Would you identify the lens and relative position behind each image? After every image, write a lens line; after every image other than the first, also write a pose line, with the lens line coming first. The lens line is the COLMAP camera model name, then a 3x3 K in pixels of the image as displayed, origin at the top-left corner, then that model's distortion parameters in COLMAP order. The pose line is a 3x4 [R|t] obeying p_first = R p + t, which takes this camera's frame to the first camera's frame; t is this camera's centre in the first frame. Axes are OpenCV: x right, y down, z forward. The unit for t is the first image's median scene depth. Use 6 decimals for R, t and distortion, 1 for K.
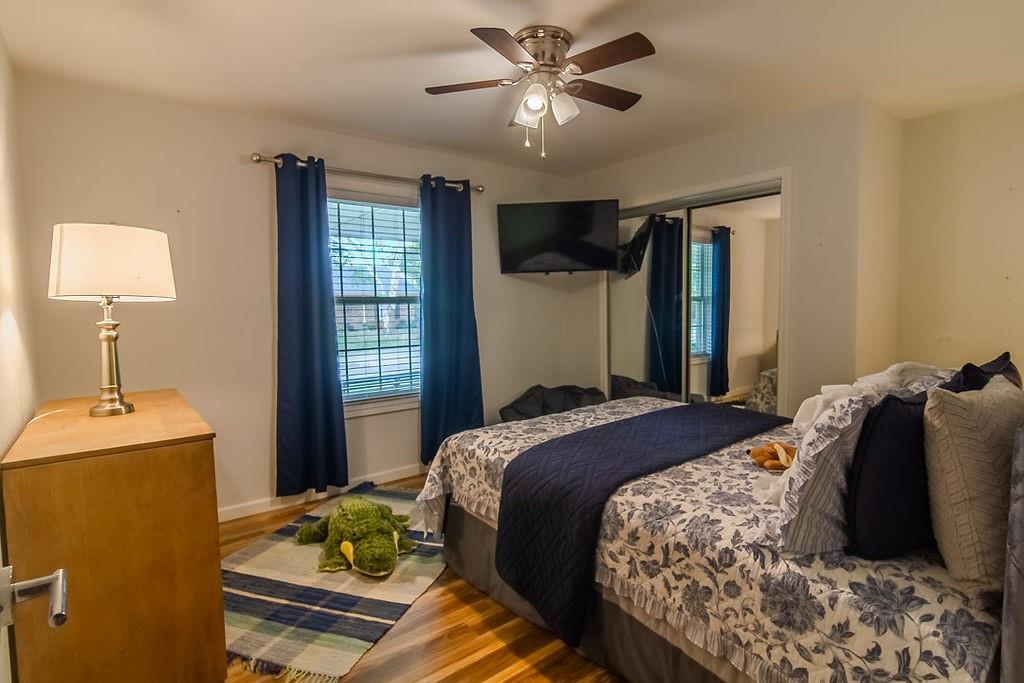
lens RADIAL K [[533.9, 0, 512.5], [0, 533.9, 342.6], [0, 0, 1]] dist [-0.012569, 0.001829]
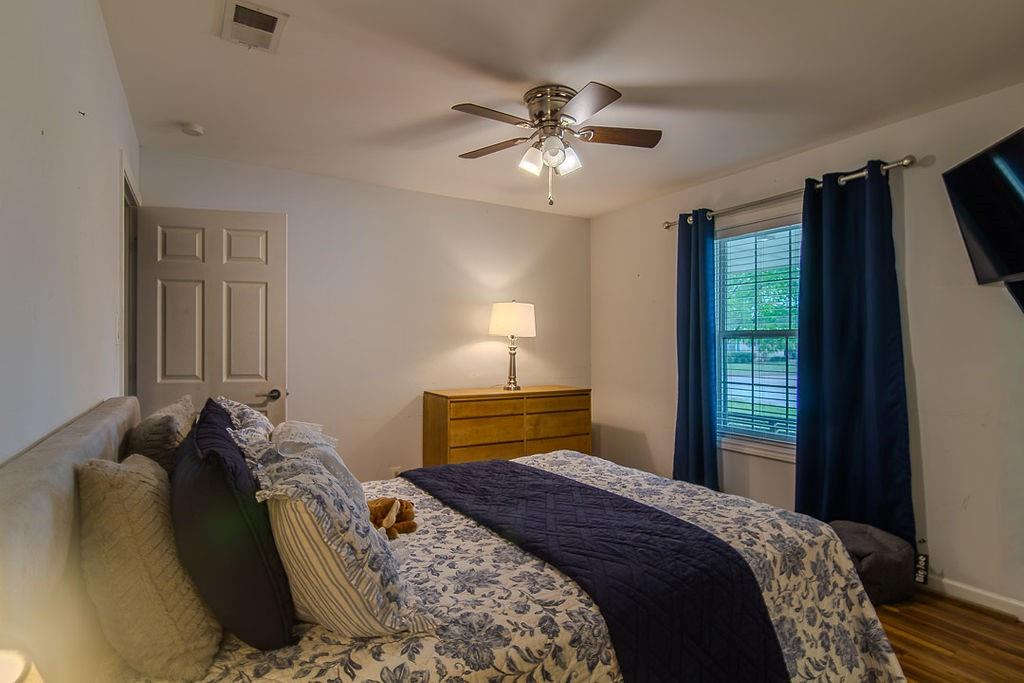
lens RADIAL K [[533.9, 0, 532.2], [0, 533.9, 341.3], [0, 0, 1]] dist [-0.012569, 0.001829]
pose [[-0.122975, 0.007748, -0.992380, 0.732939], [-0.070585, 0.997369, 0.016534, -0.054112], [0.989896, 0.072080, -0.122104, 0.728721]]
